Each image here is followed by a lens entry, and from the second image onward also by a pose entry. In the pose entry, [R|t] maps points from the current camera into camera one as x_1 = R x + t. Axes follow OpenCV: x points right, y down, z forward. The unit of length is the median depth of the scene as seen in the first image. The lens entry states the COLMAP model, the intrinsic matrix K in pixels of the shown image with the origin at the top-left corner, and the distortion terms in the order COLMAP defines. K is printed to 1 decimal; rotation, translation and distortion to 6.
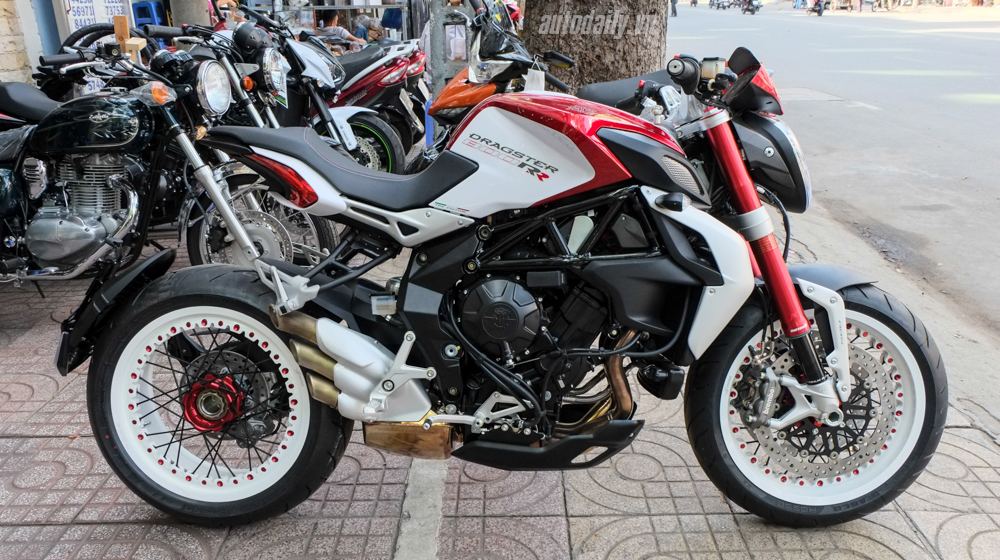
lens RADIAL K [[815.2, 0, 510.5], [0, 815.2, 283.4], [0, 0, 1]] dist [-0.000748, 0.009276]
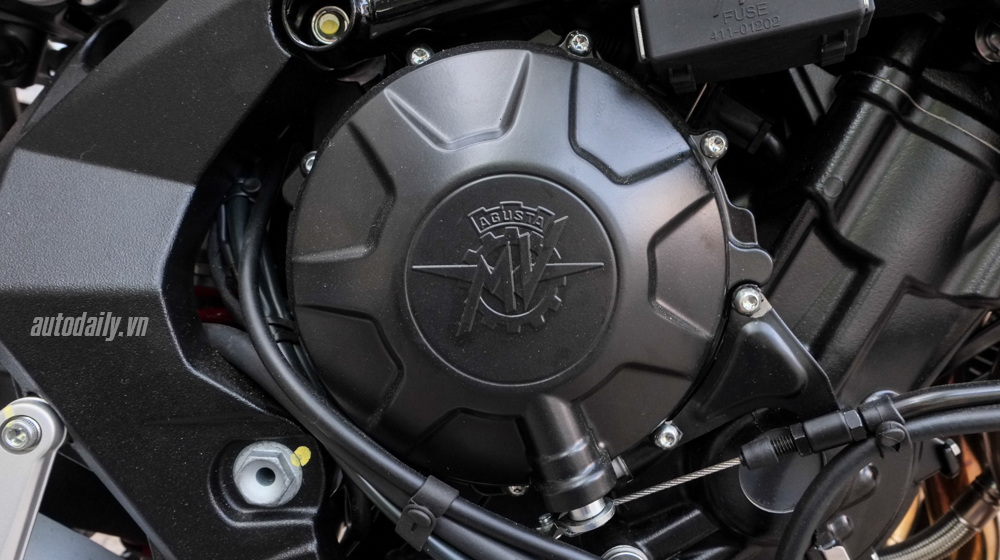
lens RADIAL K [[762.8, 0, 527.4], [0, 762.8, 277.5], [0, 0, 1]] dist [-0.006076, -0.000421]
pose [[0.992347, -0.114560, 0.046075, -0.015598], [0.116125, 0.992691, -0.032845, 0.047955], [-0.041976, 0.037944, 0.998398, 0.794196]]
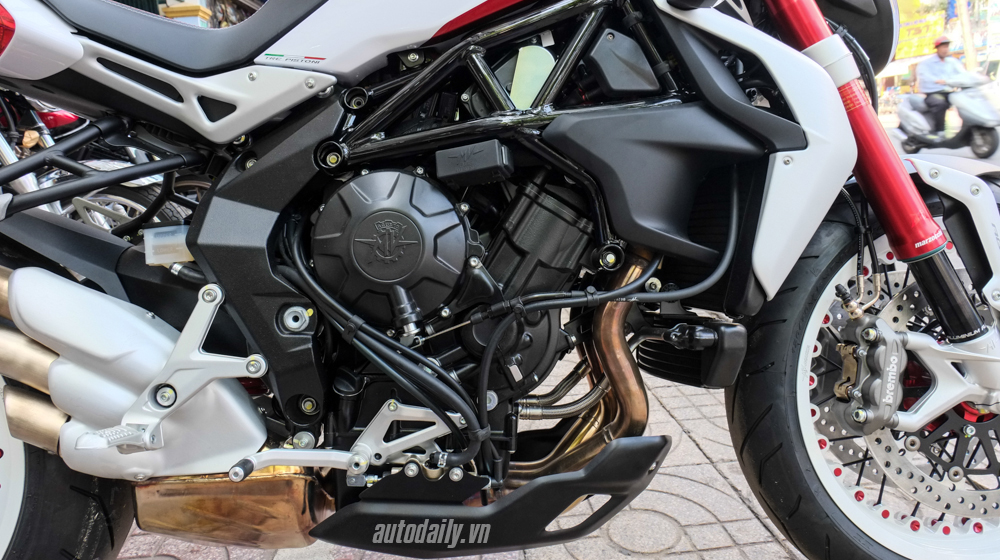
lens RADIAL K [[675.5, 0, 504.3], [0, 675.5, 253.5], [0, 0, 1]] dist [-0.020738, 0.000589]
pose [[0.994811, -0.055719, 0.085132, 0.022277], [0.070895, 0.979762, -0.187191, 0.126125], [-0.072979, 0.192255, 0.978628, 0.552196]]
